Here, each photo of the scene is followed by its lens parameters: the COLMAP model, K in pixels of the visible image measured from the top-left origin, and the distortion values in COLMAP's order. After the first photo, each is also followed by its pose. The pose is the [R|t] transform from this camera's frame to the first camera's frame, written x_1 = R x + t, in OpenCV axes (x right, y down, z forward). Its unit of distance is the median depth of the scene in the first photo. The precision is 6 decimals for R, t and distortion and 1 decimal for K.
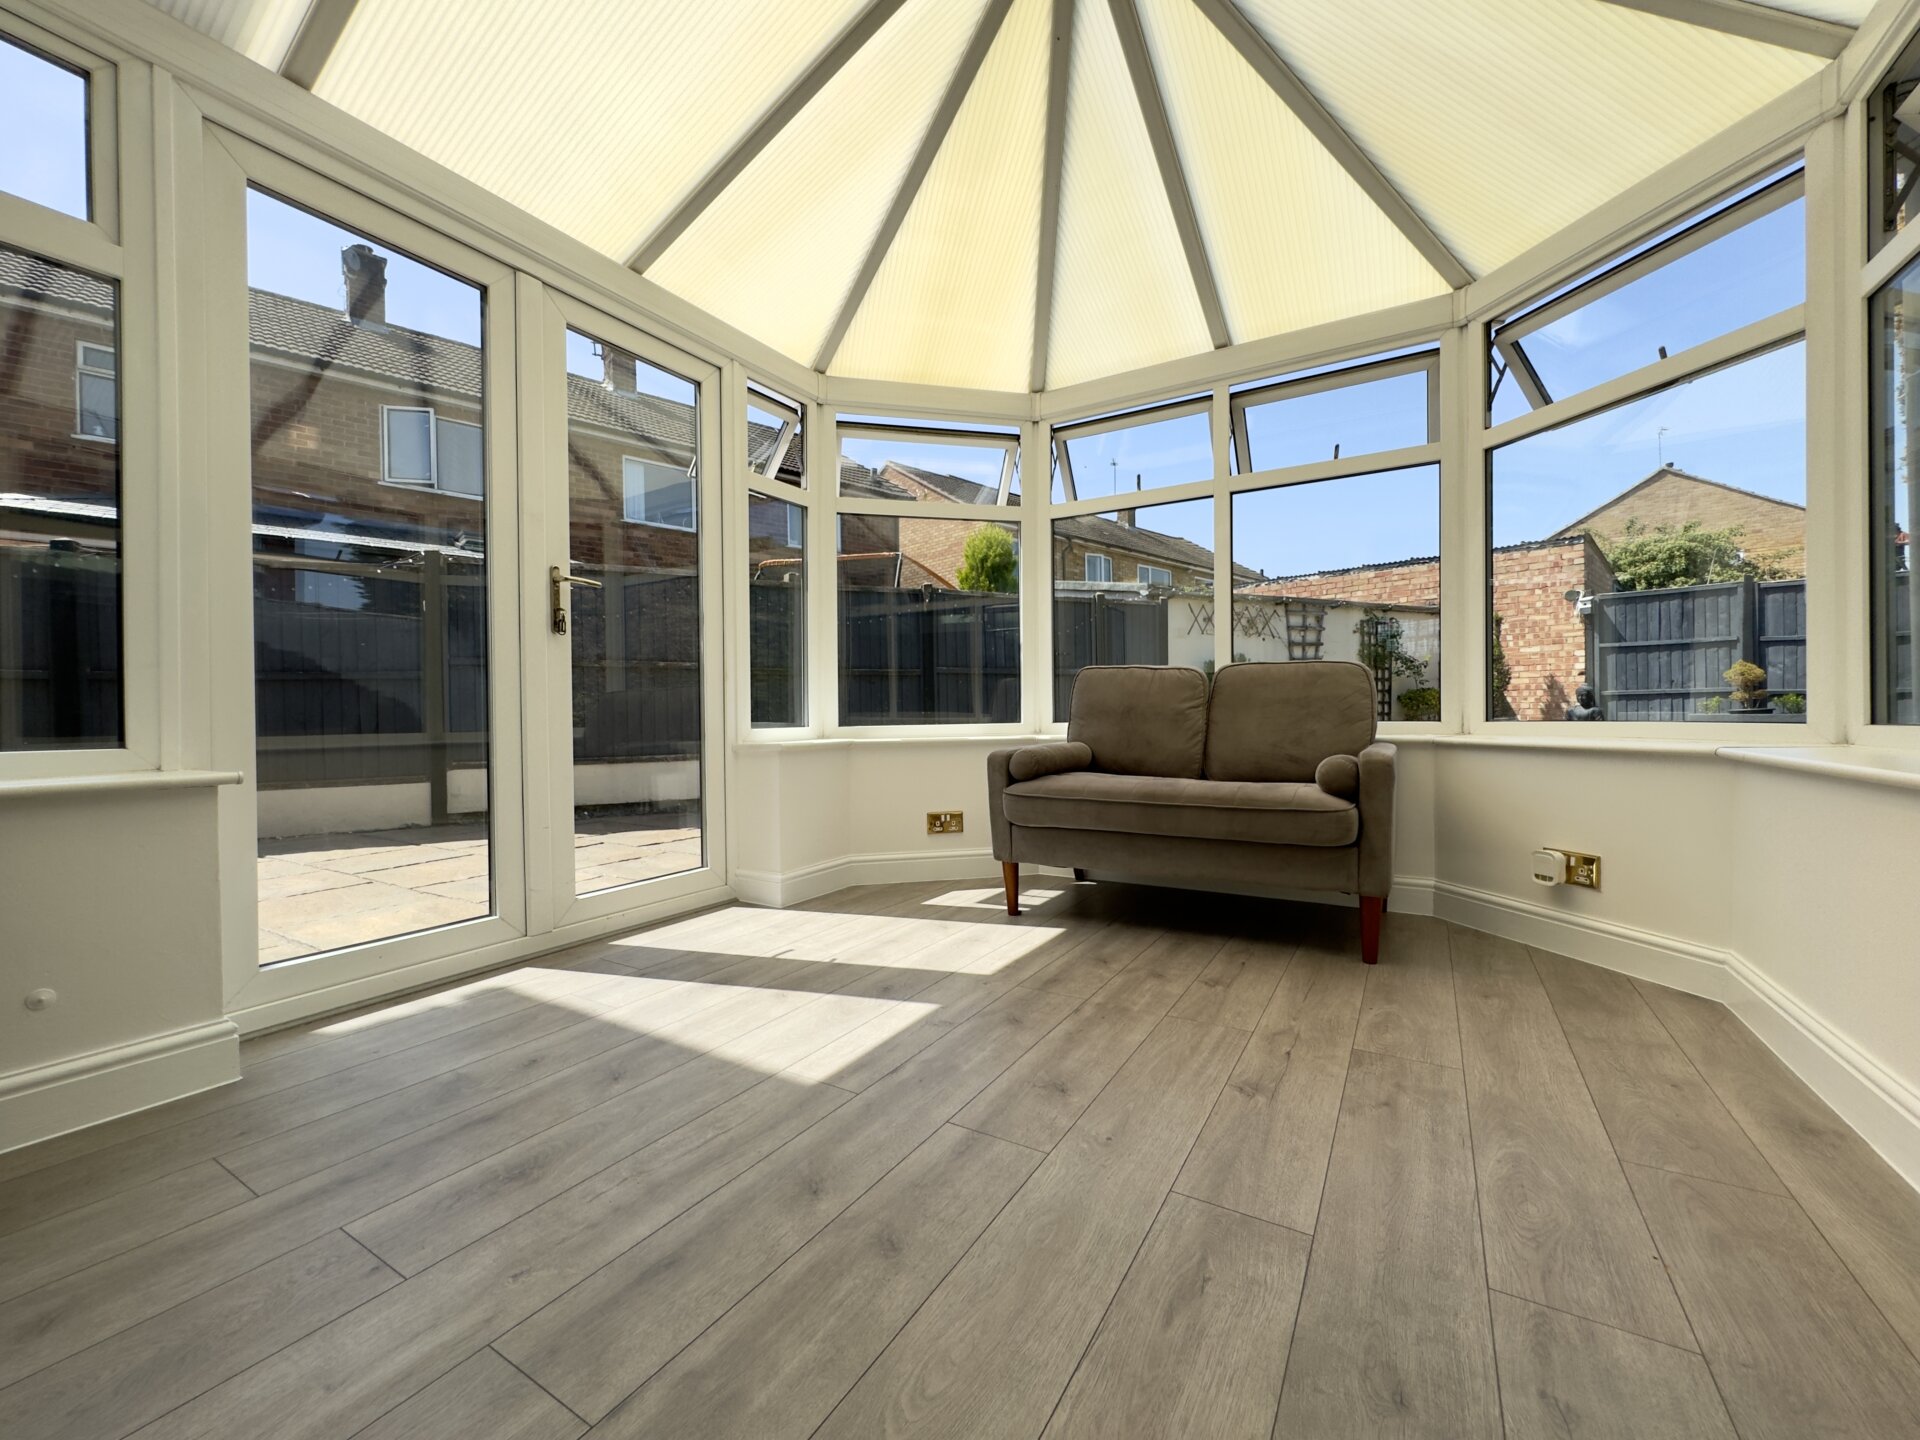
lens RADIAL K [[765.5, 0, 956.6], [0, 765.5, 715.8], [0, 0, 1]] dist [-0.004000, 0.001708]
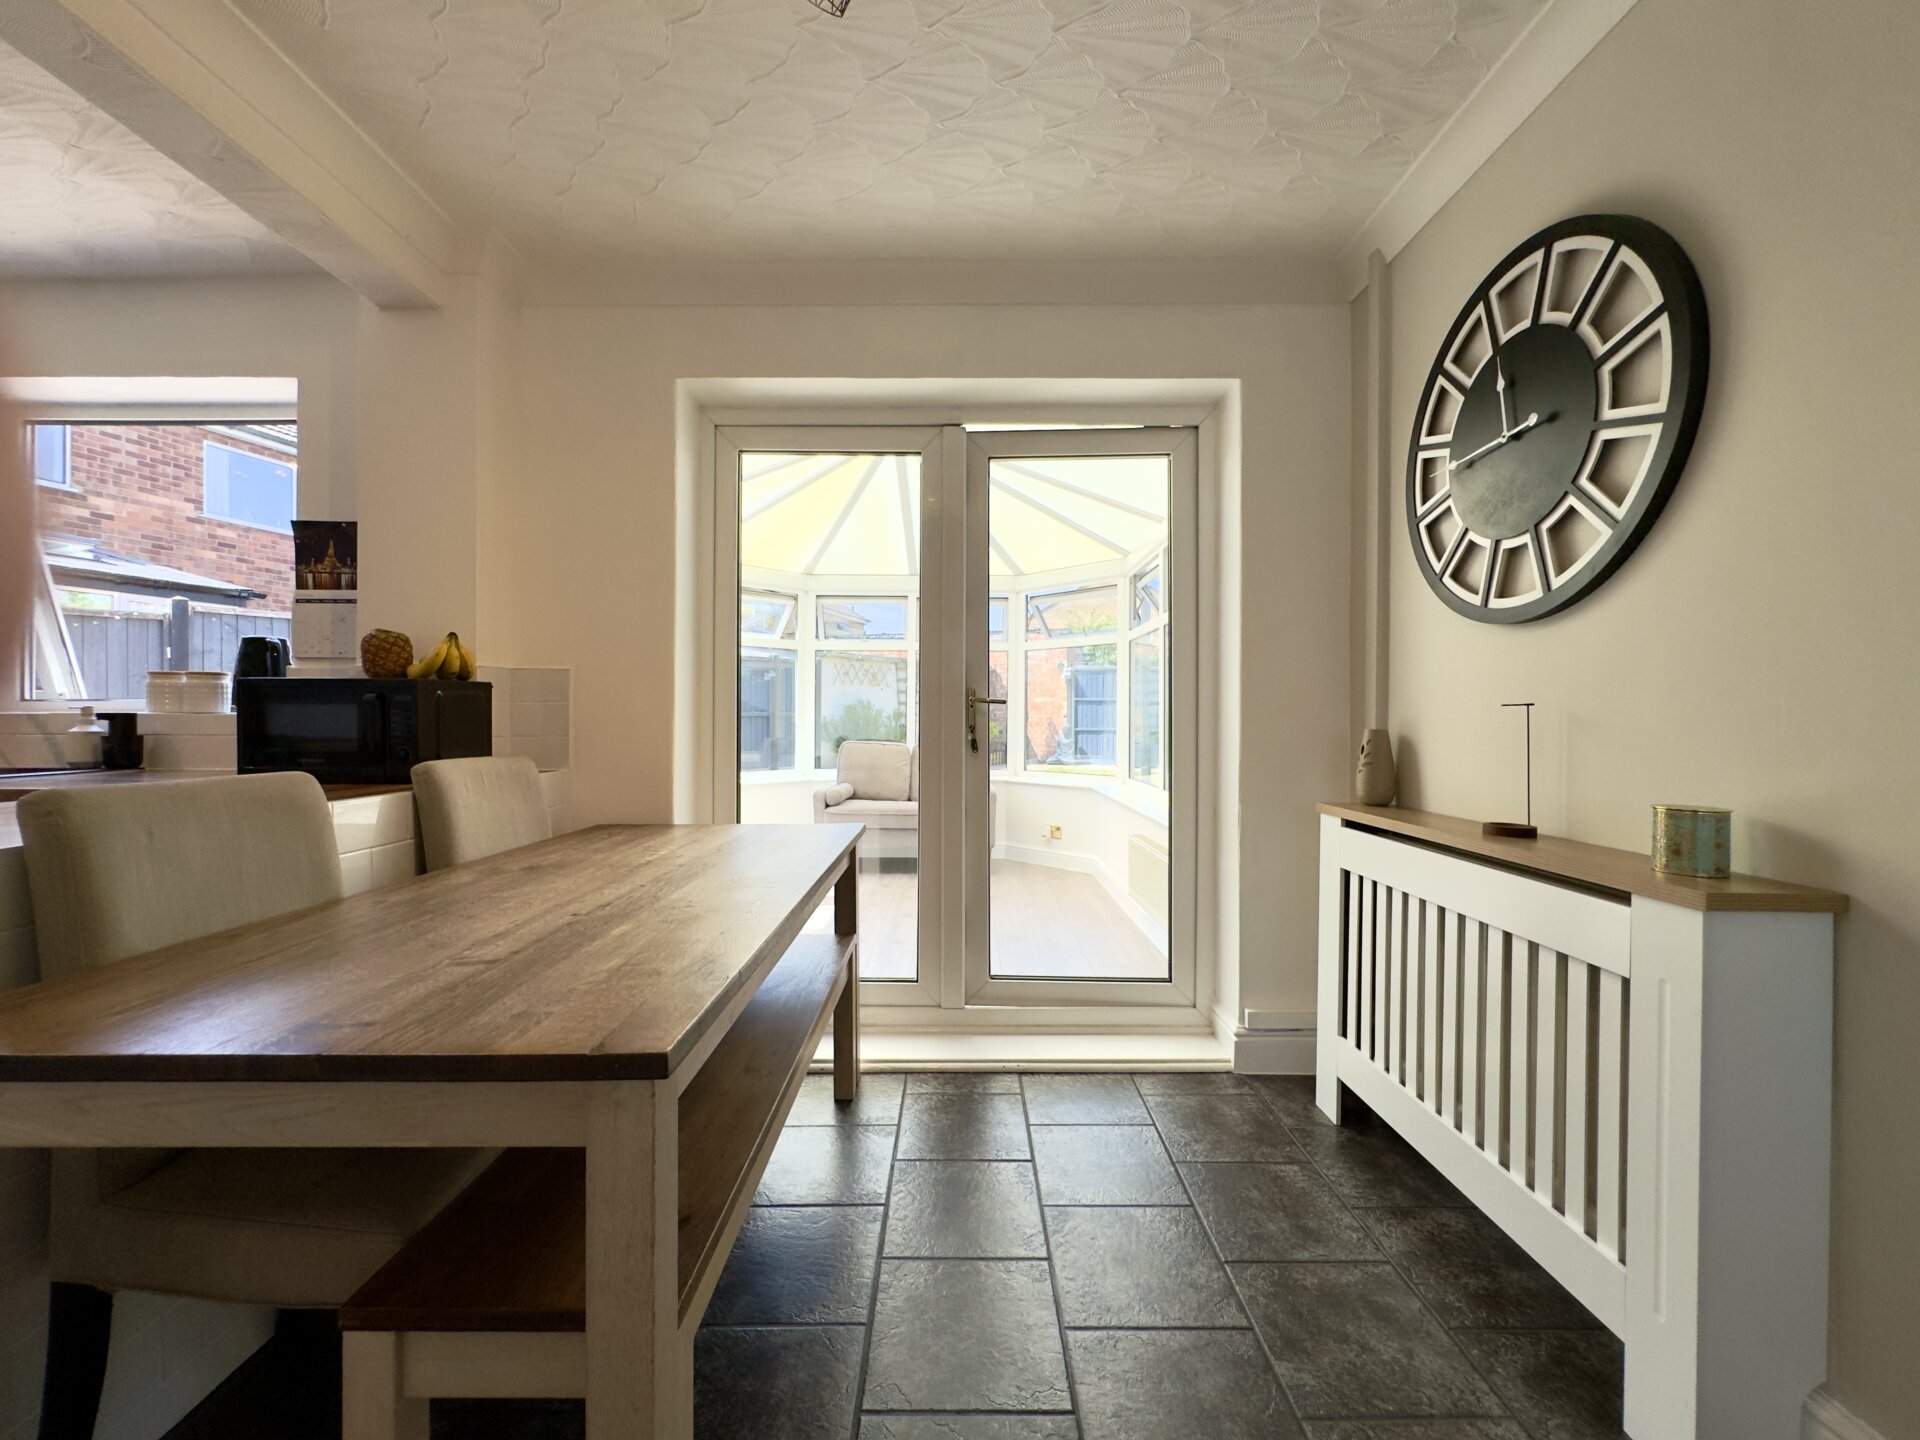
lens RADIAL K [[765.5, 0, 955.4], [0, 765.5, 720.0], [0, 0, 1]] dist [-0.004000, 0.001708]
pose [[0.859269, 0.014204, 0.511327, -0.638834], [-0.012007, 0.999899, -0.007598, -0.122913], [-0.511383, 0.000389, 0.859353, -0.837198]]
